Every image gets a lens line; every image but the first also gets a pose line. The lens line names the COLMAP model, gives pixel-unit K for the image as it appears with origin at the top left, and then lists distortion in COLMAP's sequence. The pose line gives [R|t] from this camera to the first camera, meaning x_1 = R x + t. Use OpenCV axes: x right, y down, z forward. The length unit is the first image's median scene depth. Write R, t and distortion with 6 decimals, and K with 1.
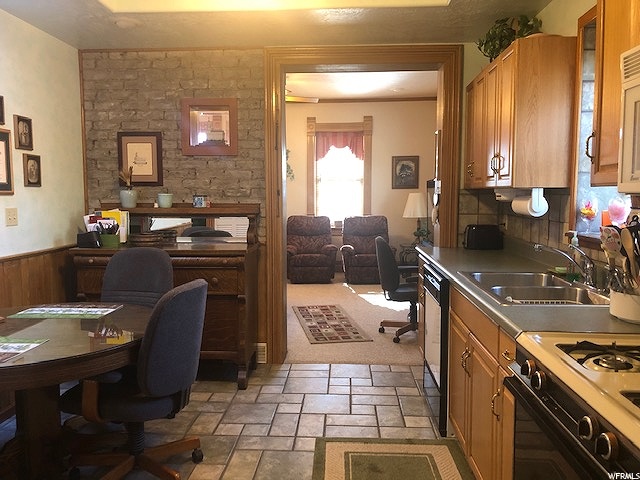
lens RADIAL K [[526.4, 0, 319.3], [0, 526.4, 236.9], [0, 0, 1]] dist [0.052760, -0.054555]
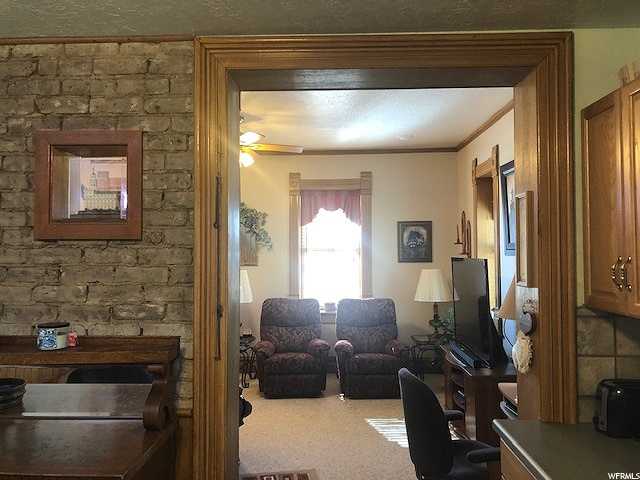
lens RADIAL K [[526.4, 0, 320.1], [0, 526.4, 236.6], [0, 0, 1]] dist [0.052760, -0.054555]
pose [[0.999712, -0.001254, 0.023963, 0.007753], [0.003772, 0.994432, -0.105317, -0.100986], [-0.023697, 0.105377, 0.994150, 0.478371]]
